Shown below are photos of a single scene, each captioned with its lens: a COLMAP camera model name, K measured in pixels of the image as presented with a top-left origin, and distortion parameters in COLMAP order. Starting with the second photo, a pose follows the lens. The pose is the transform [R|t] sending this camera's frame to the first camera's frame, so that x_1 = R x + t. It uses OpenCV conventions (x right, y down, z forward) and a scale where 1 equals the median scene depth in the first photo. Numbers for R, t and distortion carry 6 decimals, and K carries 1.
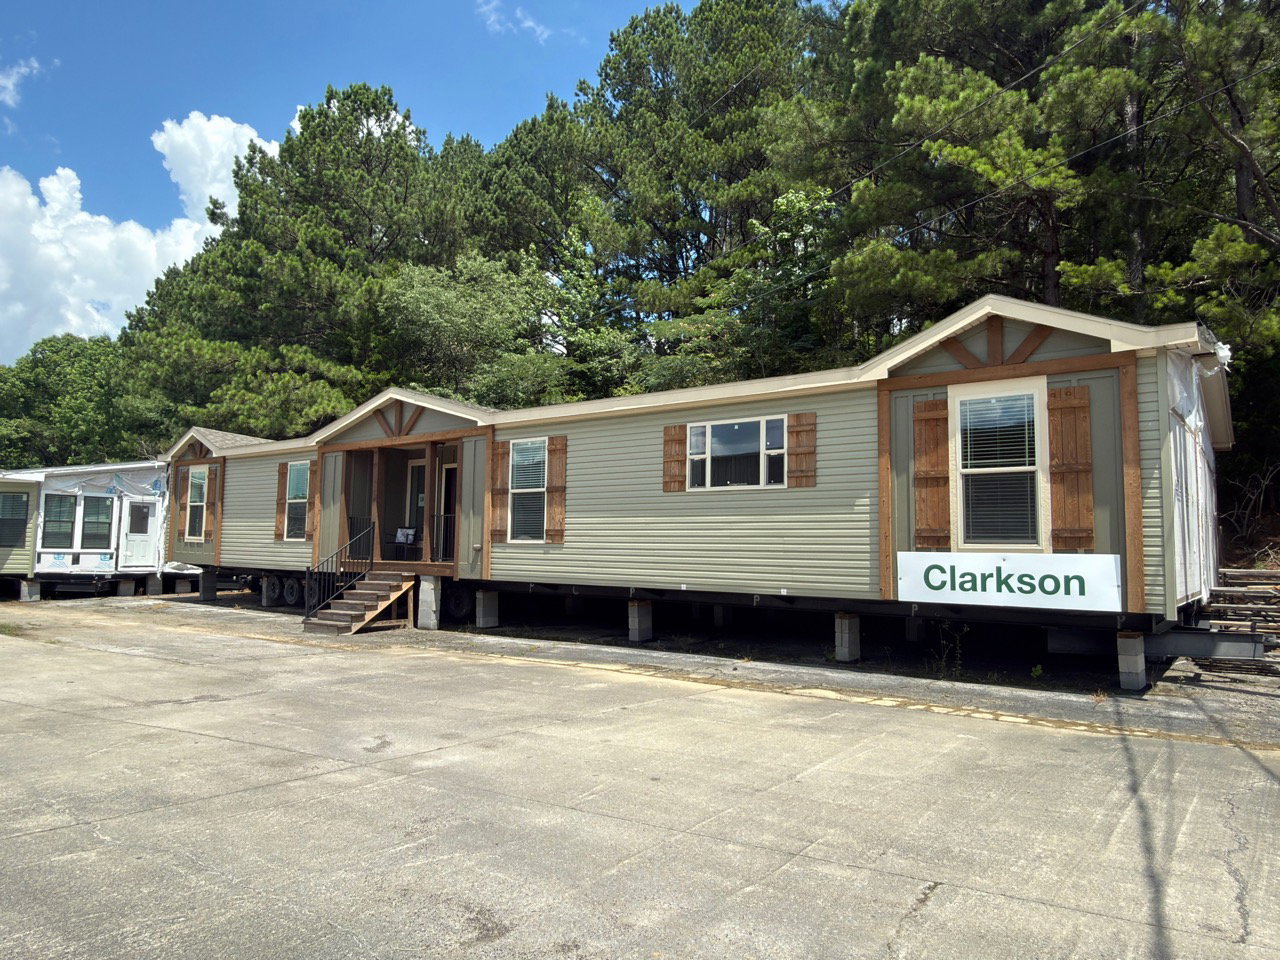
lens RADIAL K [[844.3, 0, 621.1], [0, 844.3, 499.0], [0, 0, 1]] dist [0.004024, -0.000747]
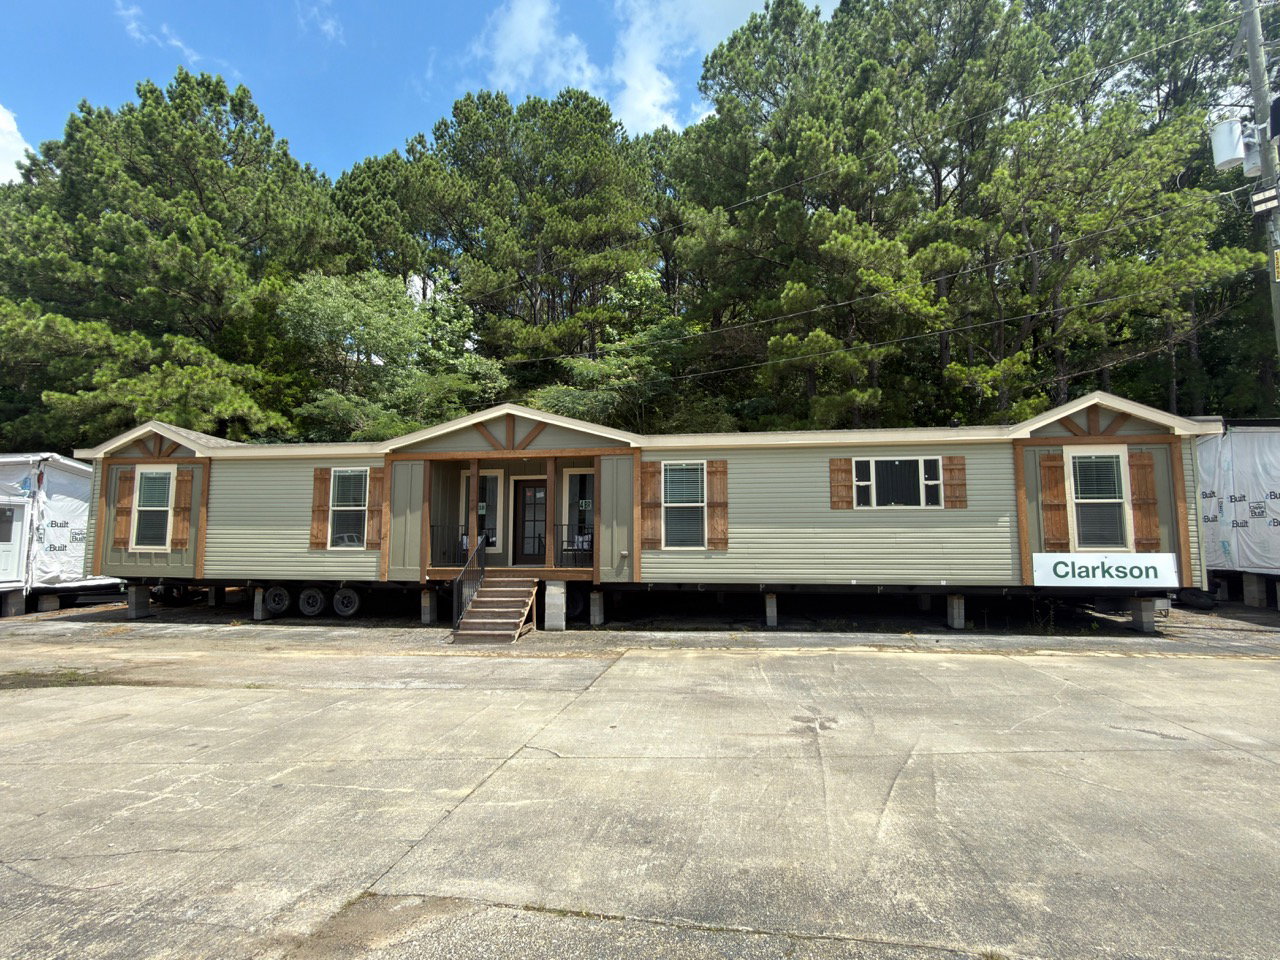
lens RADIAL K [[671.8, 0, 631.1], [0, 671.8, 483.1], [0, 0, 1]] dist [0.002443, 0.001063]
pose [[0.868944, 0.026449, 0.494203, -0.655689], [-0.014860, 0.999515, -0.027365, -0.013965], [-0.494687, 0.016435, 0.868916, 0.228975]]
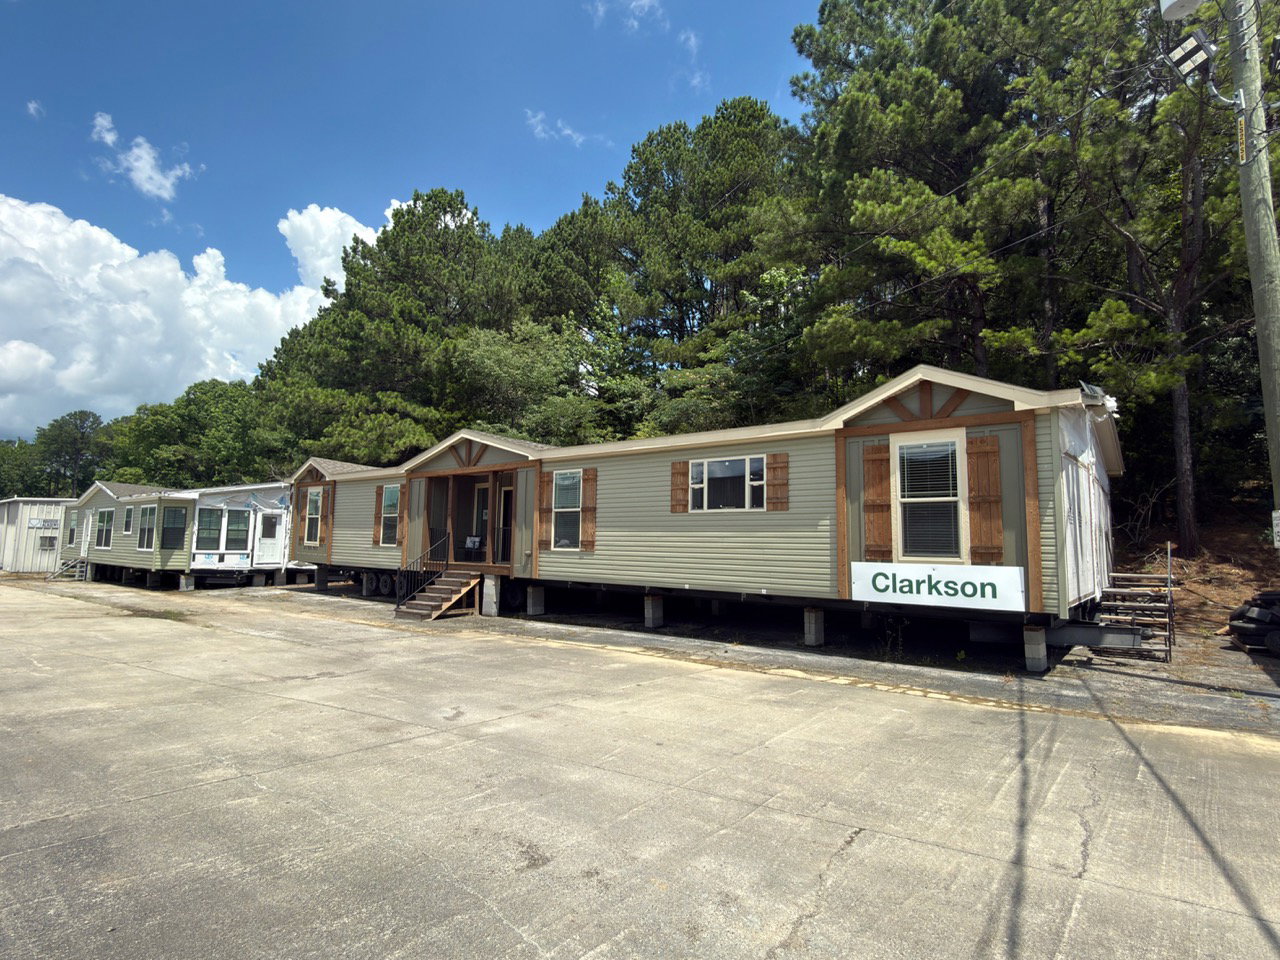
lens RADIAL K [[671.8, 0, 621.8], [0, 671.8, 491.0], [0, 0, 1]] dist [0.002443, 0.001063]
pose [[0.999531, -0.001678, -0.030574, 0.005441], [0.001088, 0.999813, -0.019308, -0.019708], [0.030601, 0.019266, 0.999346, -0.030285]]
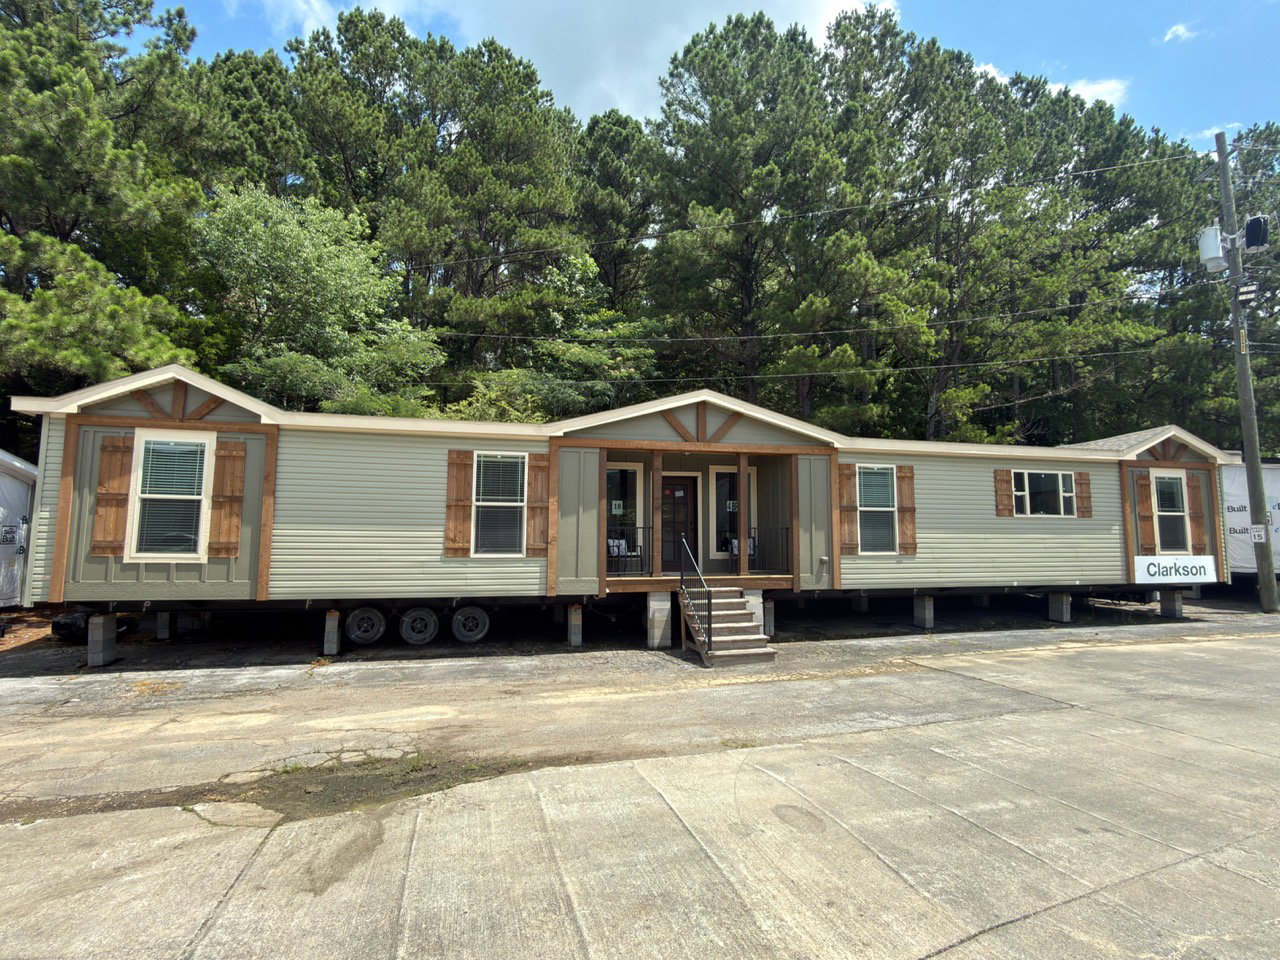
lens RADIAL K [[671.8, 0, 642.1], [0, 671.8, 482.8], [0, 0, 1]] dist [0.002443, 0.001063]
pose [[0.592143, 0.056598, 0.803843, -1.073824], [-0.038859, 0.998375, -0.041670, 0.004841], [-0.804895, -0.006562, 0.593380, 0.732570]]
